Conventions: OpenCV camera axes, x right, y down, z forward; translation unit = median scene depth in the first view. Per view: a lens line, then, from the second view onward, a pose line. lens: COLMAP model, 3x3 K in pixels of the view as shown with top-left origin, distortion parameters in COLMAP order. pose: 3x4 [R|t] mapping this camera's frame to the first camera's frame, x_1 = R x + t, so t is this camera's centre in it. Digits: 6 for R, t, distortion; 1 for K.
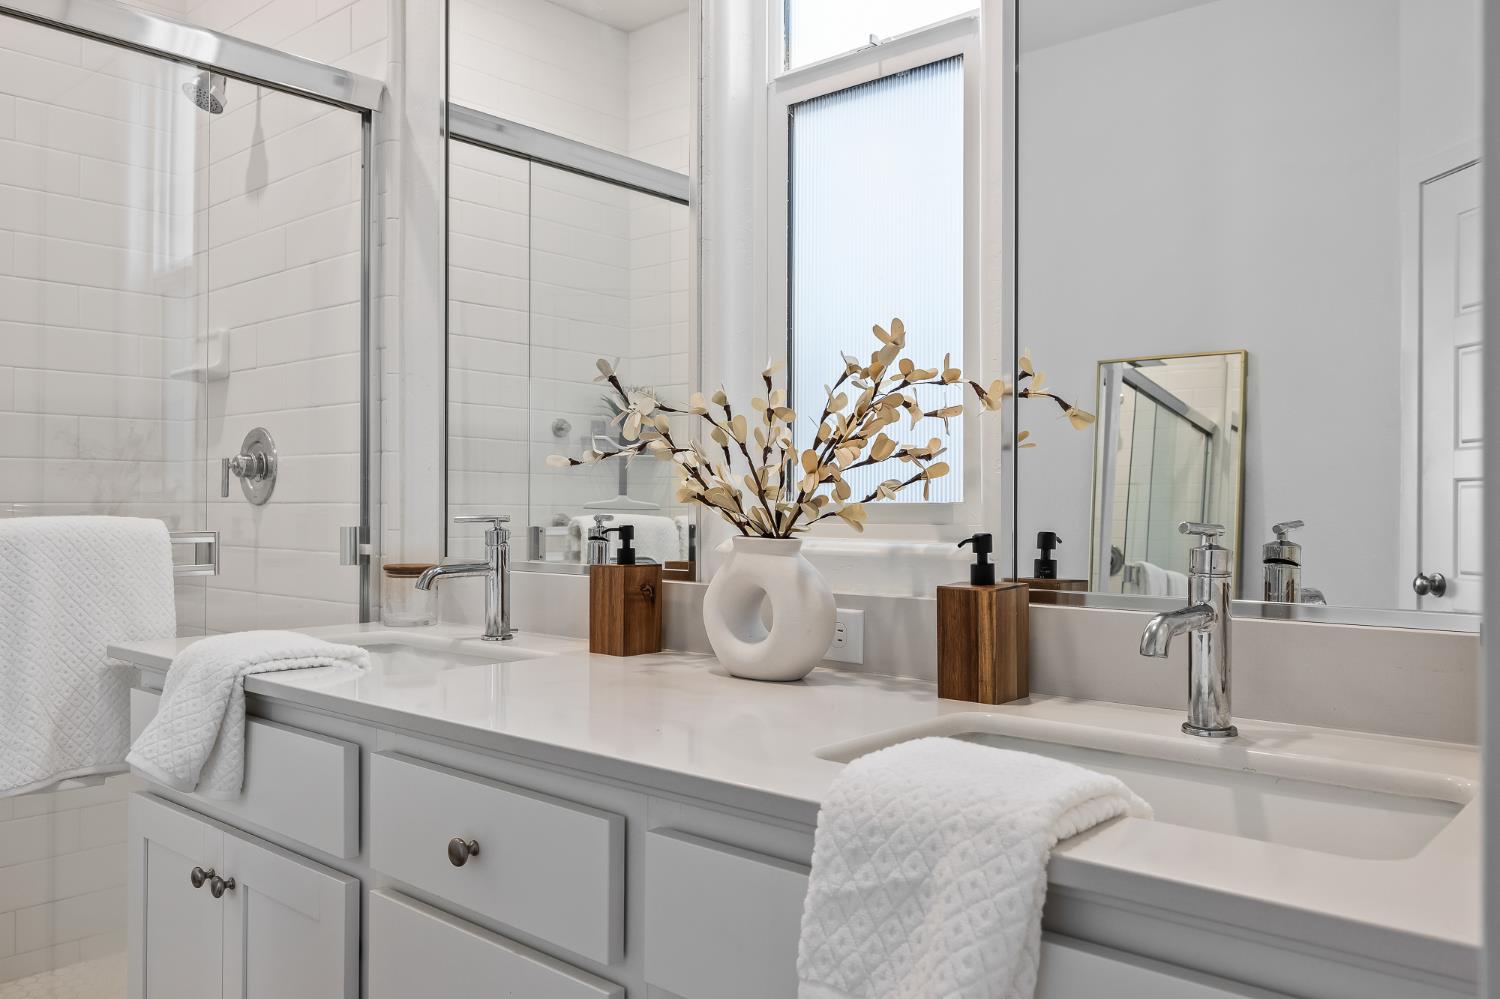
lens RADIAL K [[1112.4, 0, 749.3], [0, 1112.4, 500.2], [0, 0, 1]] dist [0.009749, 0.001751]
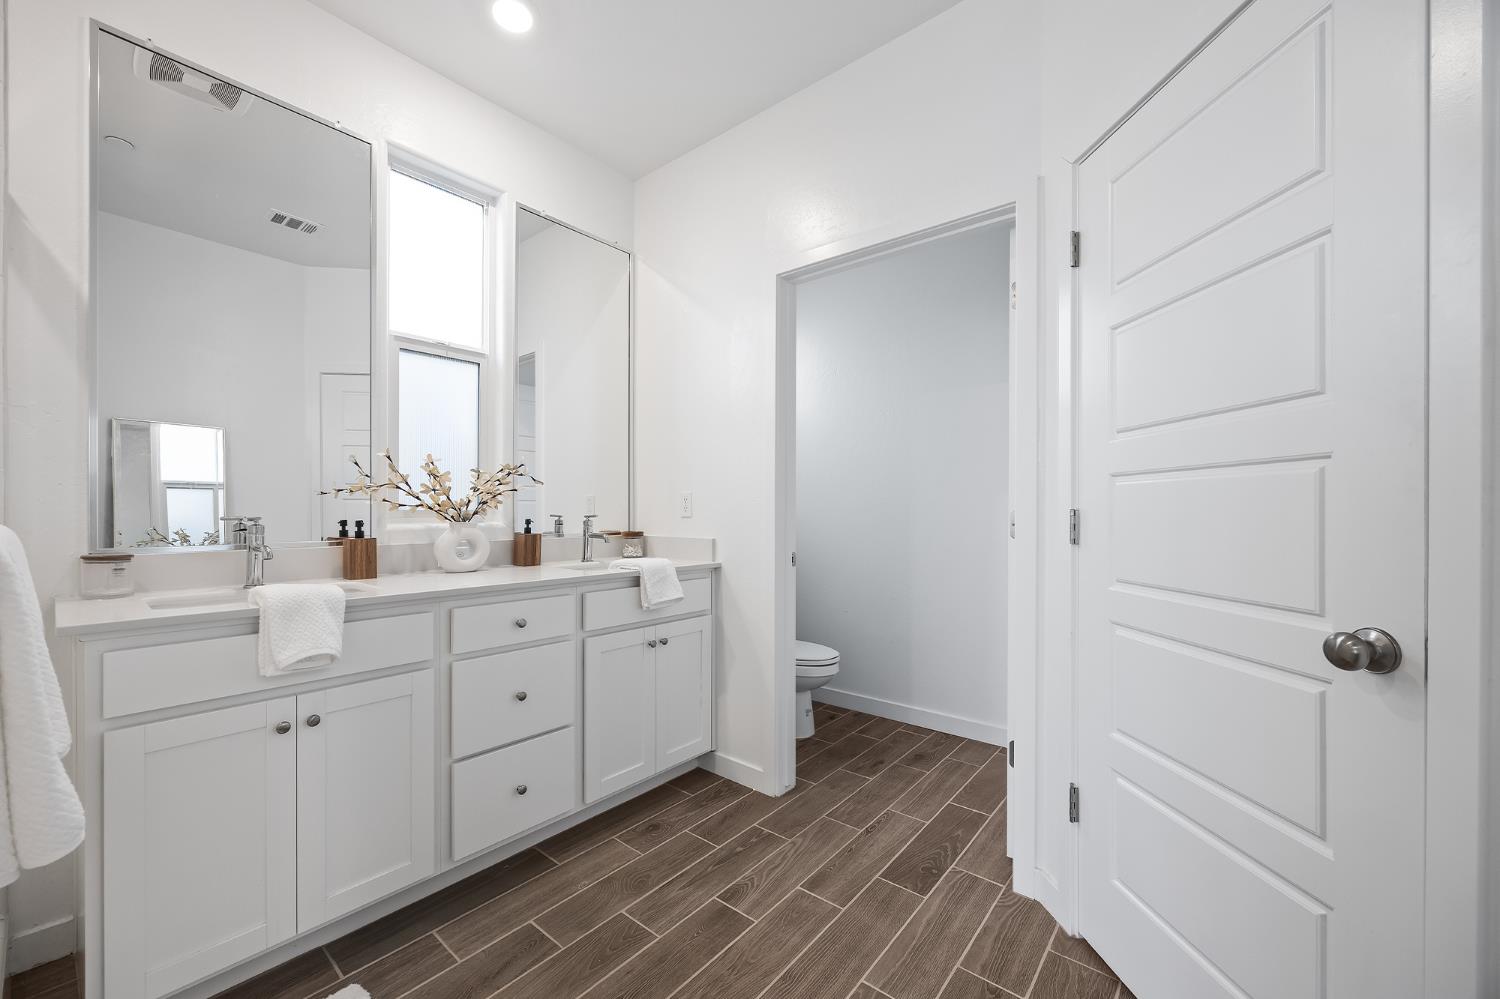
lens RADIAL K [[588.8, 0, 731.8], [0, 588.8, 509.7], [0, 0, 1]] dist [-0.003208, -0.000141]
pose [[0.008604, -0.011149, 0.999901, -1.417693], [-0.032060, 0.999421, 0.011419, -0.040386], [-0.999449, -0.032155, 0.008241, 0.277150]]
